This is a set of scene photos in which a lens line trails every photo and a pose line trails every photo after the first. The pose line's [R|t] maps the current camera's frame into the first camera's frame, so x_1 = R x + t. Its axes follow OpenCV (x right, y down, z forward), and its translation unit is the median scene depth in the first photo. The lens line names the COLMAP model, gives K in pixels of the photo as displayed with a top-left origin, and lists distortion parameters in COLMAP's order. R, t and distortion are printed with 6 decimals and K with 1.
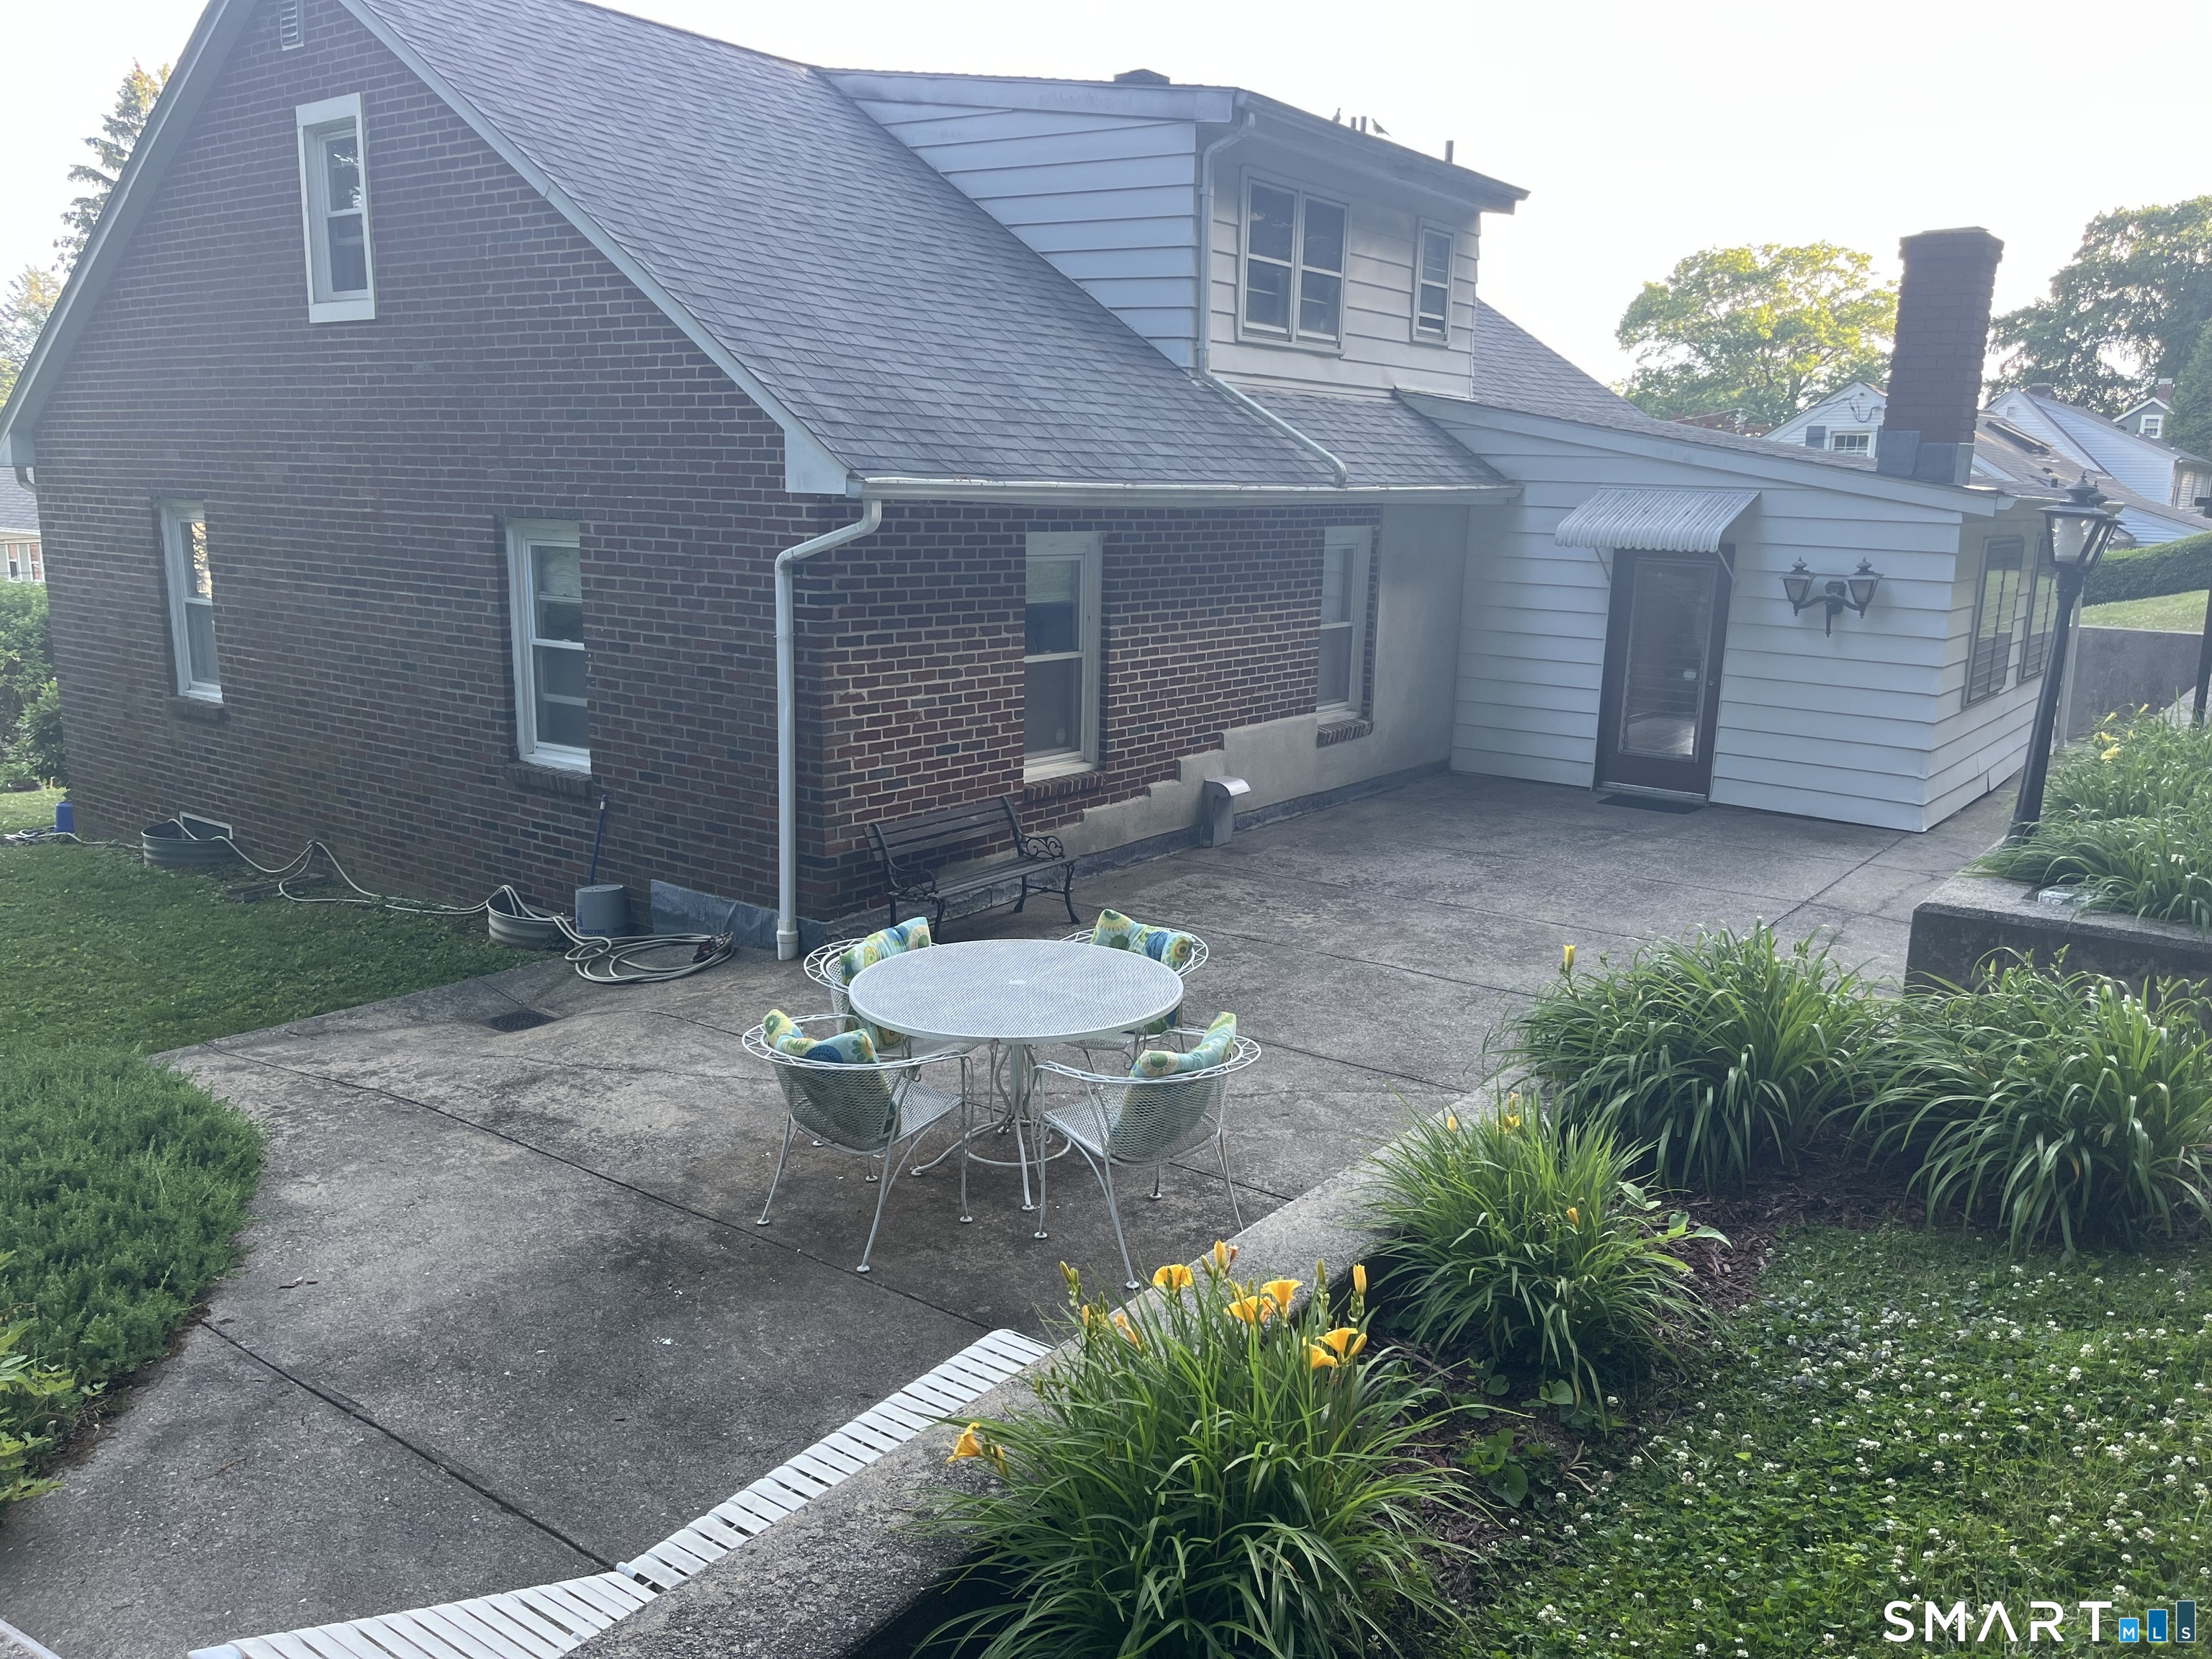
lens RADIAL K [[1647.6, 0, 1106.0], [0, 1647.6, 829.5], [0, 0, 1]] dist [0.024968, -0.007695]
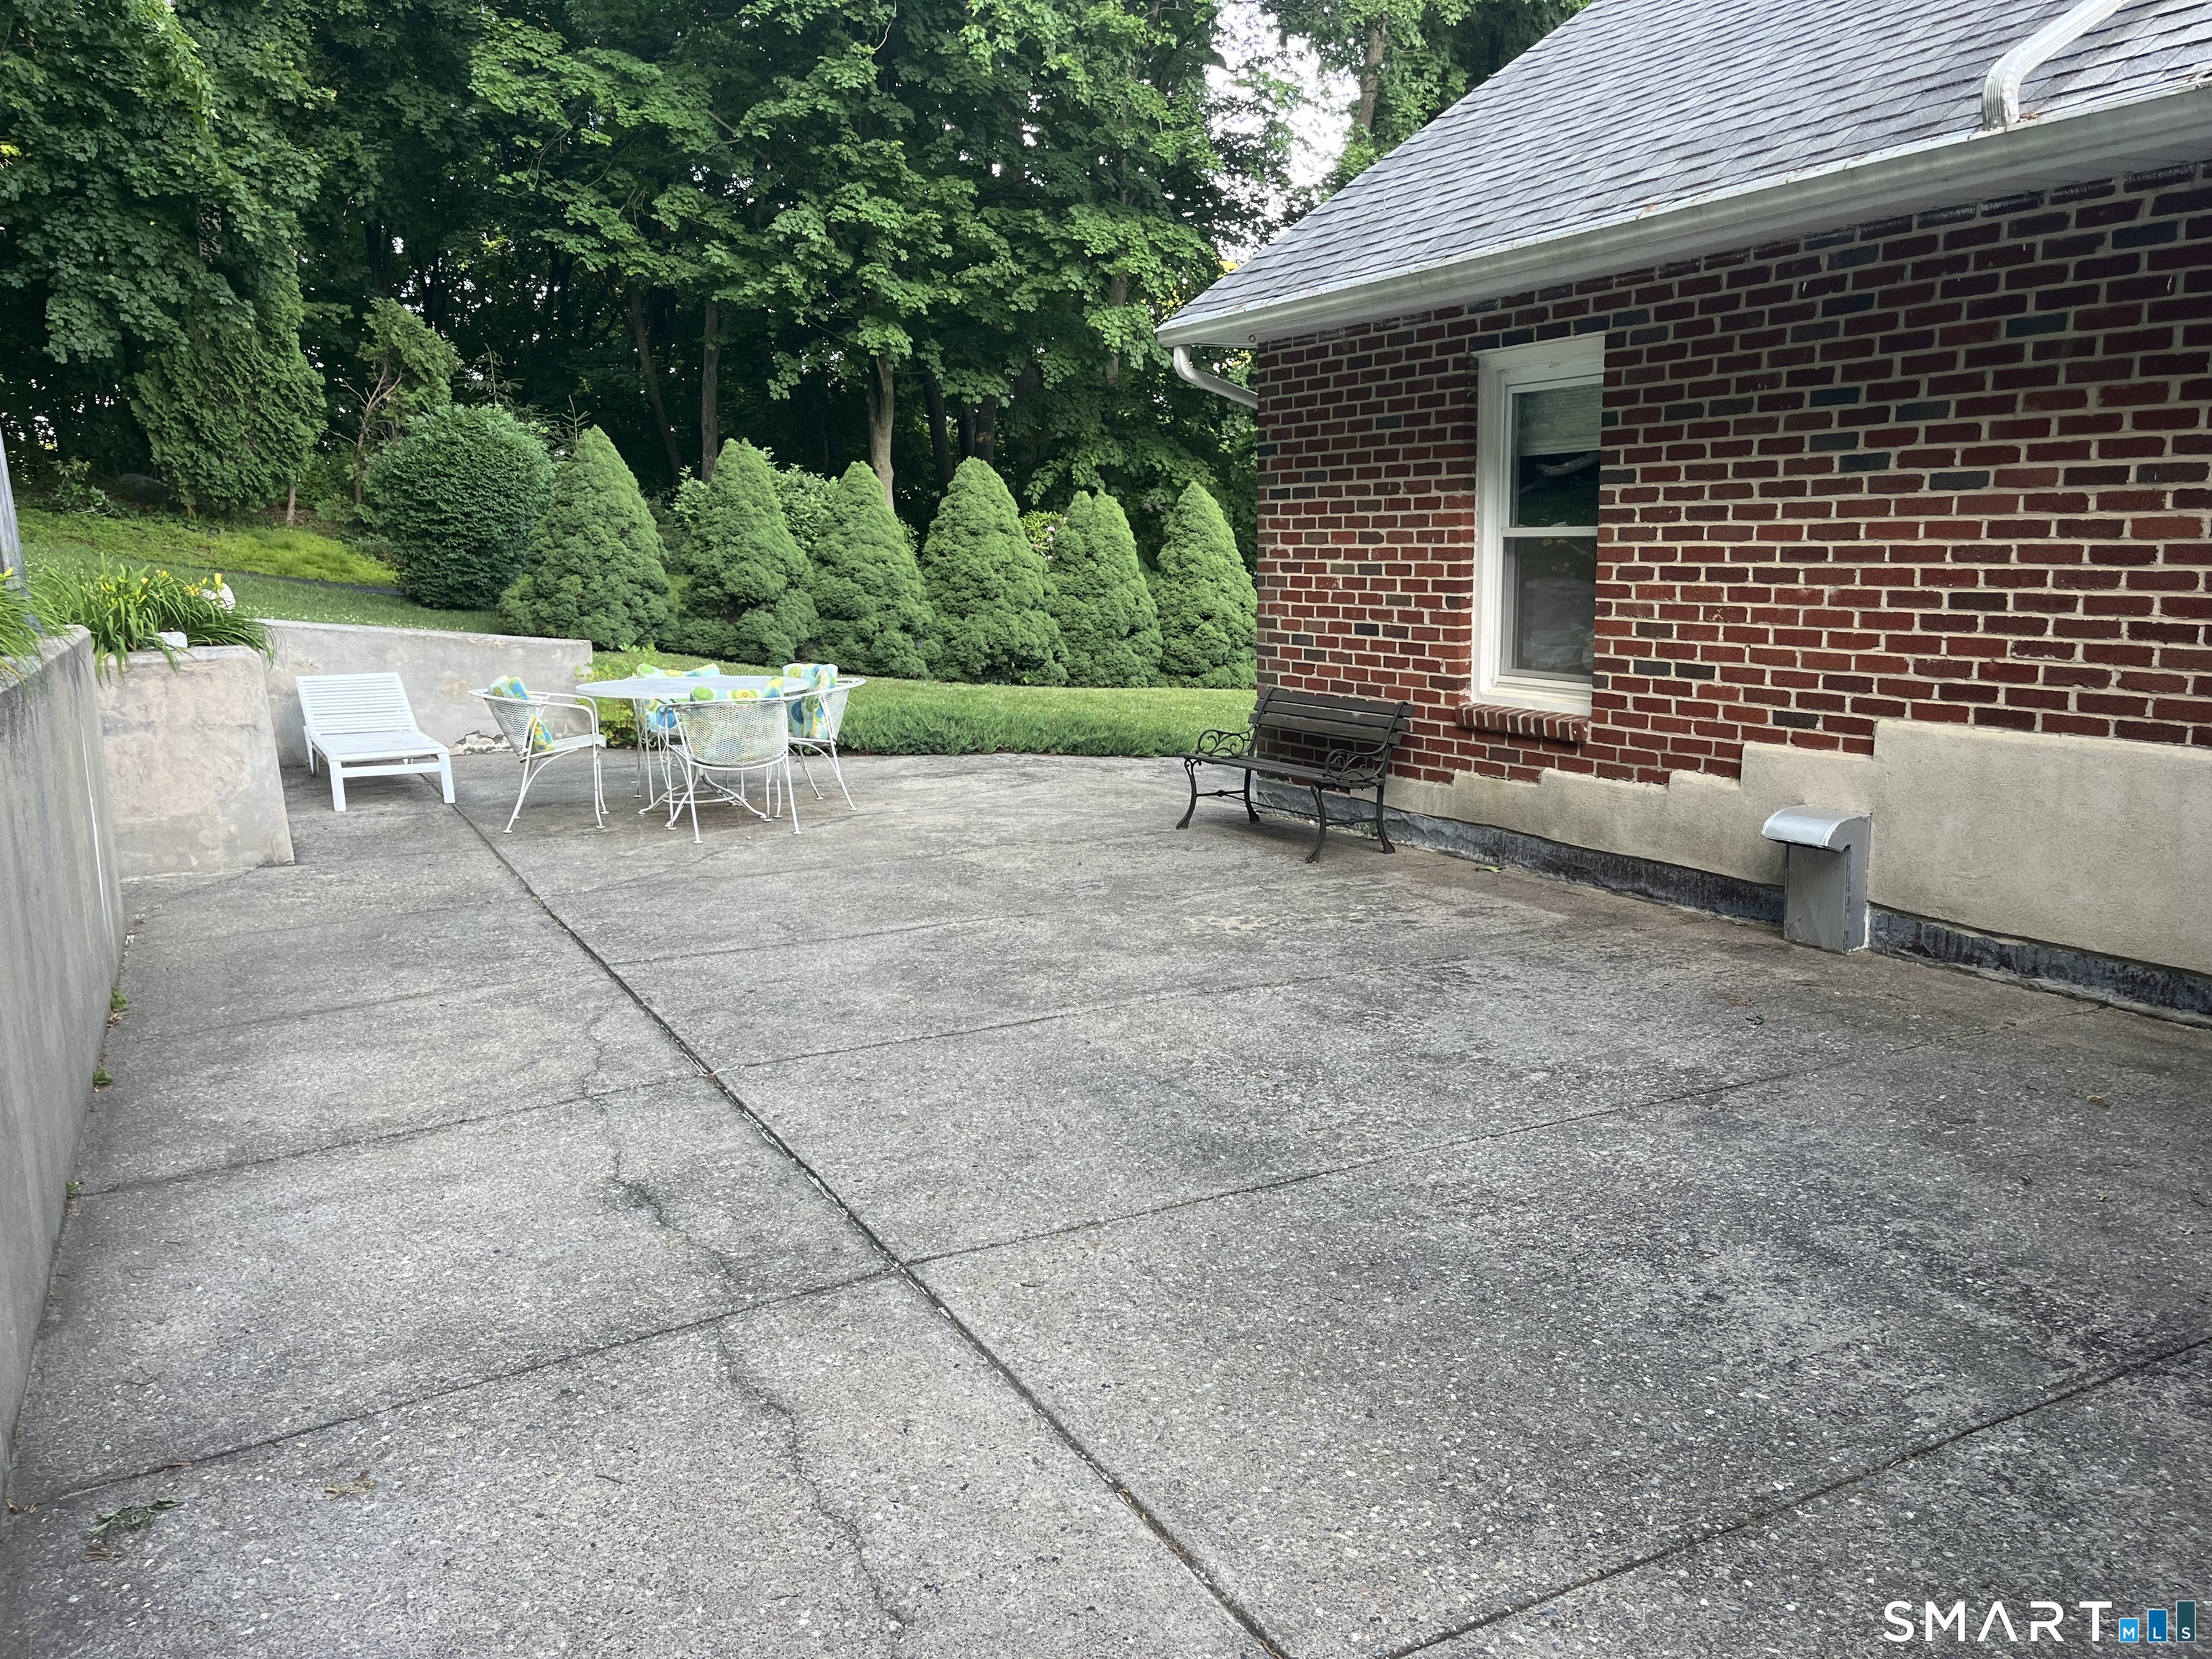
lens RADIAL K [[1647.6, 0, 1106.0], [0, 1647.6, 829.5], [0, 0, 1]] dist [0.024968, -0.007695]
pose [[-0.415961, 0.142775, -0.898105, 0.672792], [-0.178900, 0.955451, 0.234750, -0.115021], [0.891612, 0.258317, -0.371888, 1.125453]]
